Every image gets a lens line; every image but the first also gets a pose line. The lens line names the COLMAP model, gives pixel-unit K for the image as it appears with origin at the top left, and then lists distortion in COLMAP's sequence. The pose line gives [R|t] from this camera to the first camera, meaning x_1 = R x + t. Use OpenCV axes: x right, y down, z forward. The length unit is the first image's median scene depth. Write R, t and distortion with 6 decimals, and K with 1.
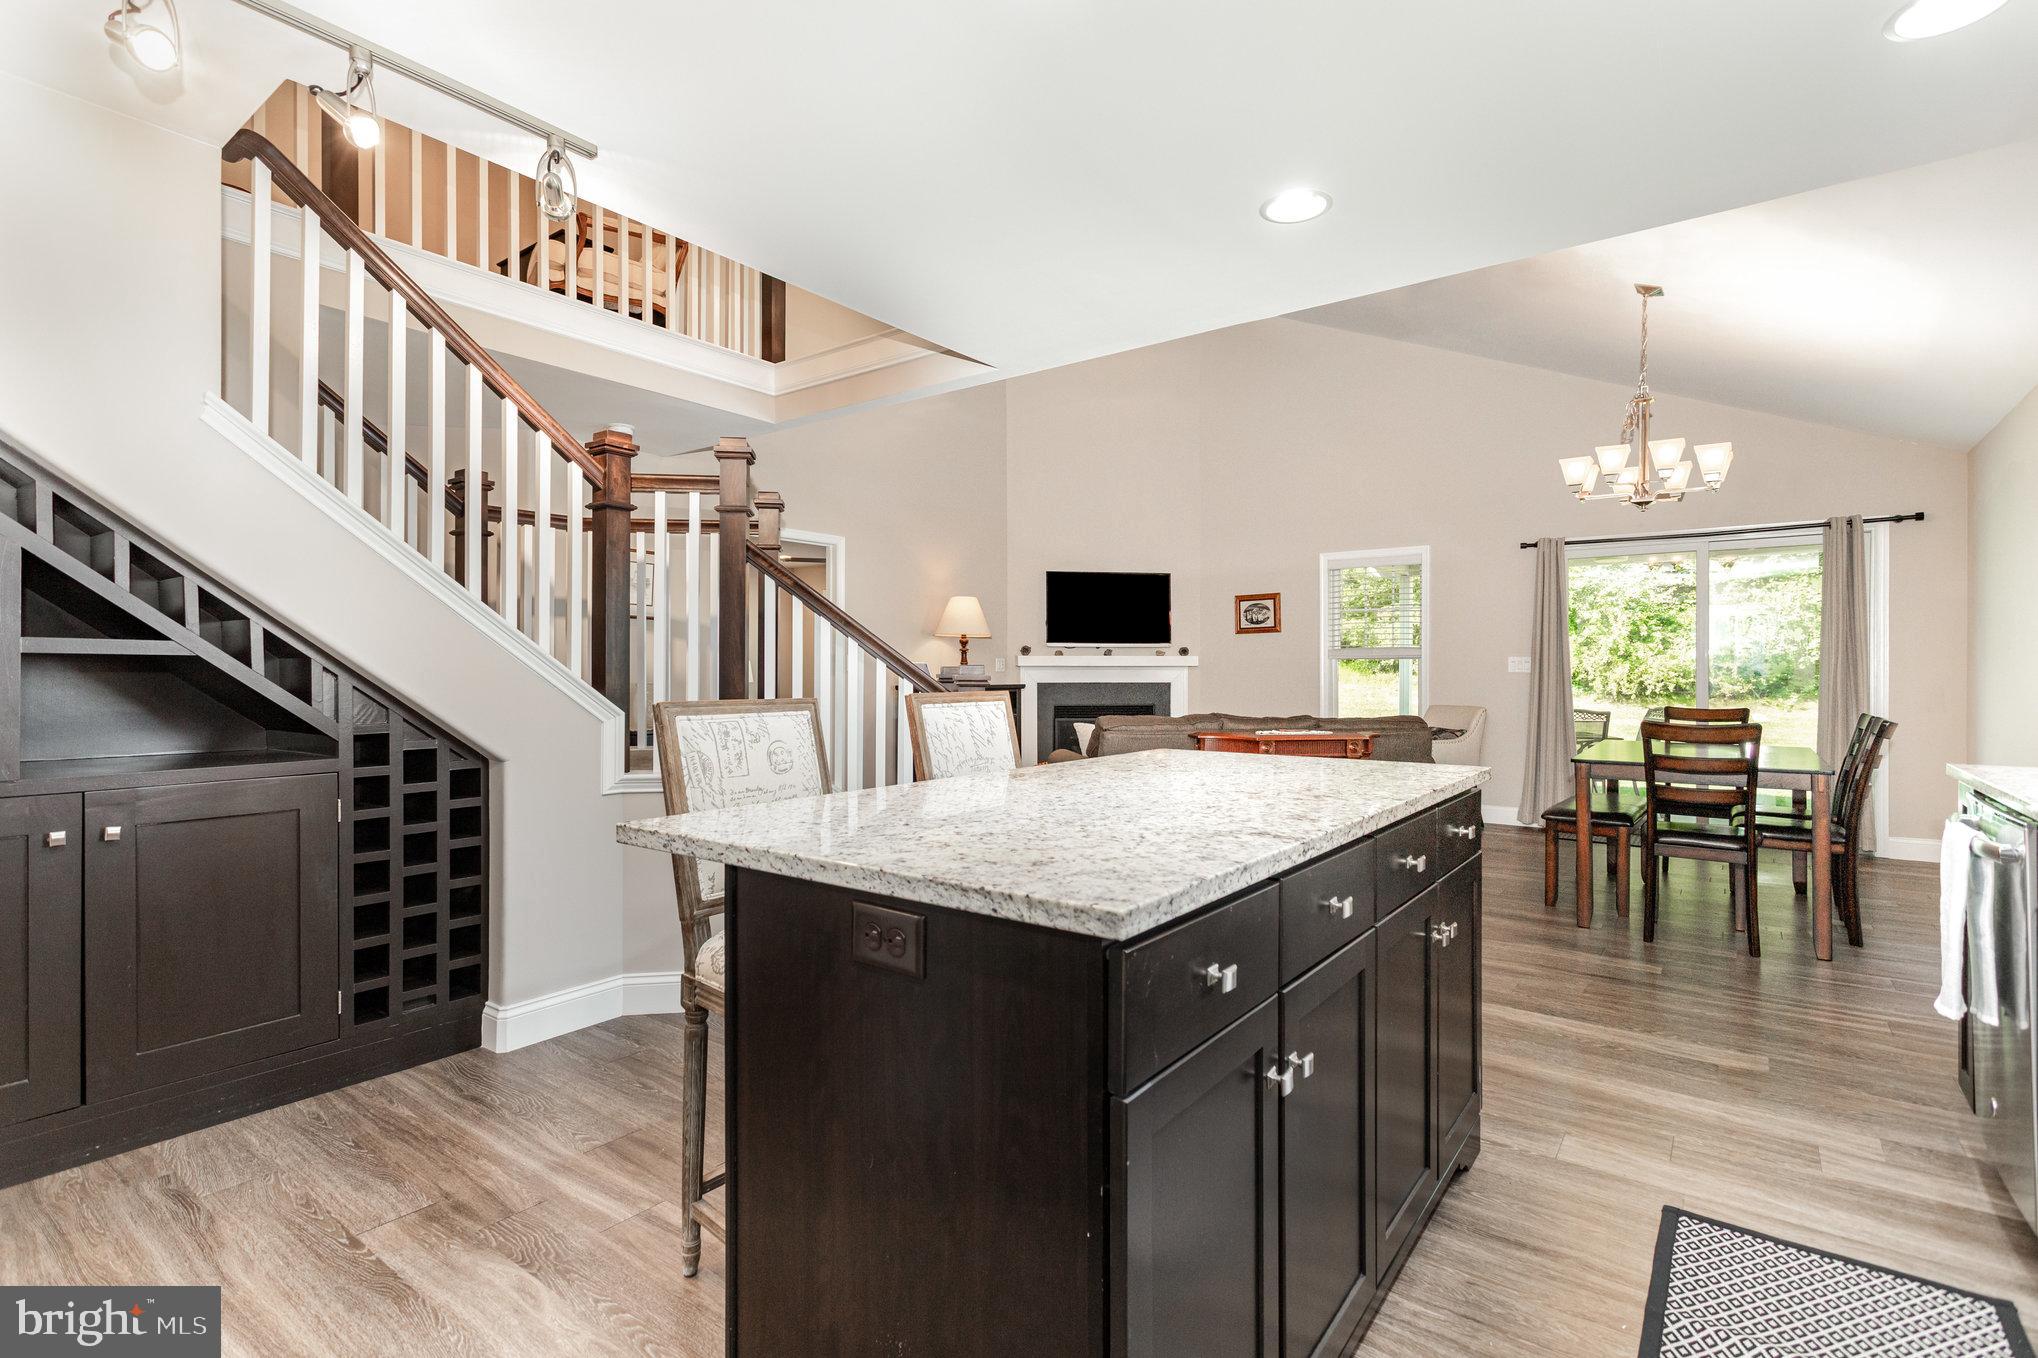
lens RADIAL K [[967.7, 0, 1005.5], [0, 967.7, 666.9], [0, 0, 1]] dist [0.017533, -0.000088]
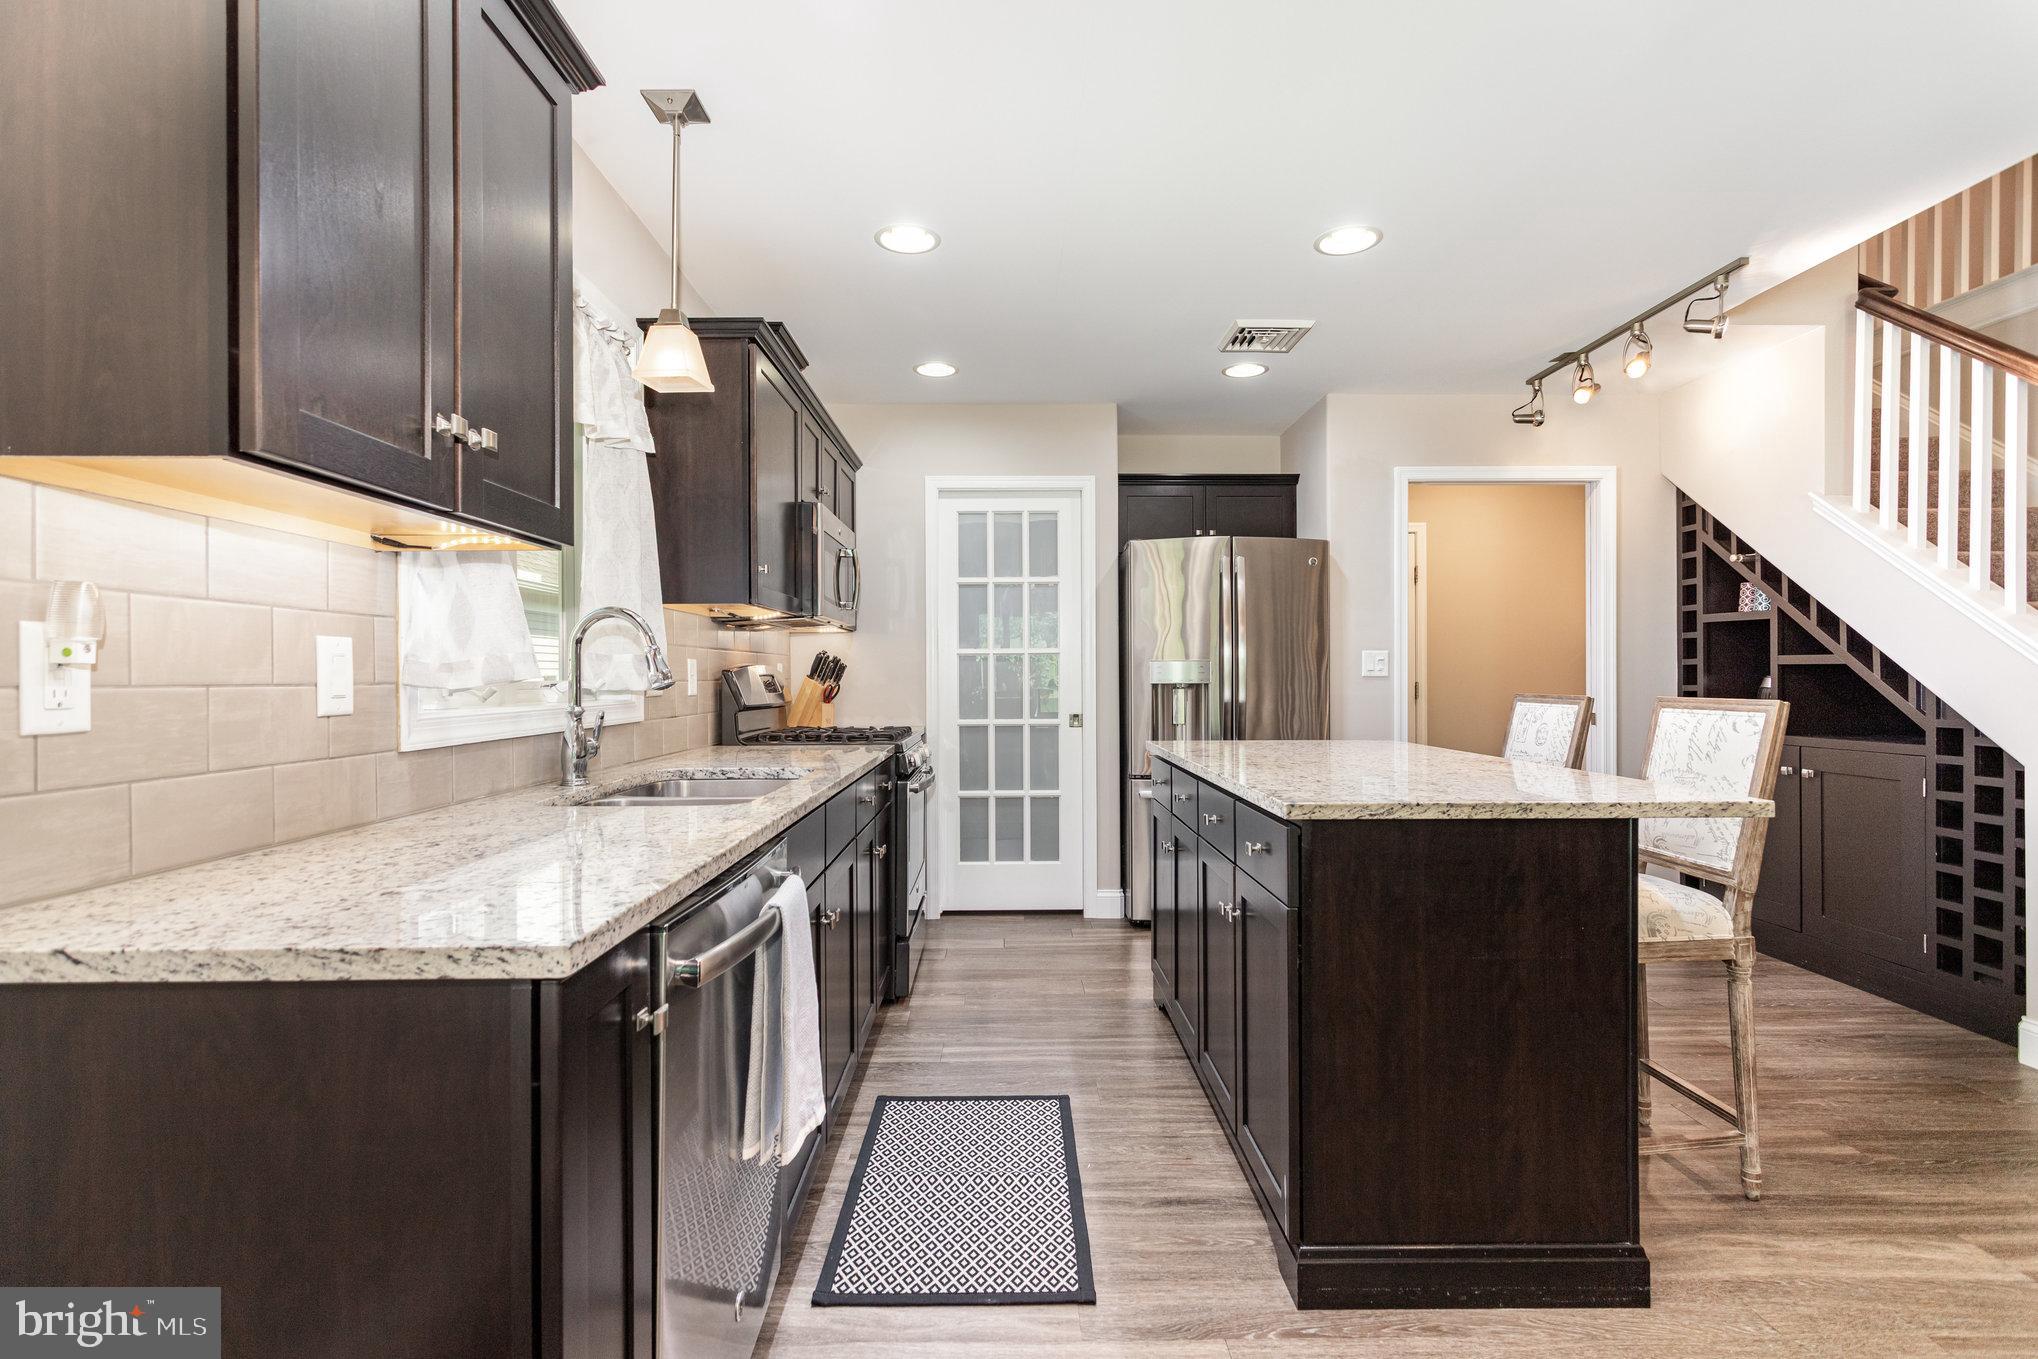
lens RADIAL K [[999.5, 0, 1007.6], [0, 999.5, 678.2], [0, 0, 1]] dist [0.030669, 0.000702]
pose [[-0.796675, 0.002179, -0.604405, 1.145076], [0.002713, 0.999996, 0.000030, 0.006539], [0.604402, -0.001616, -0.796678, 1.501103]]
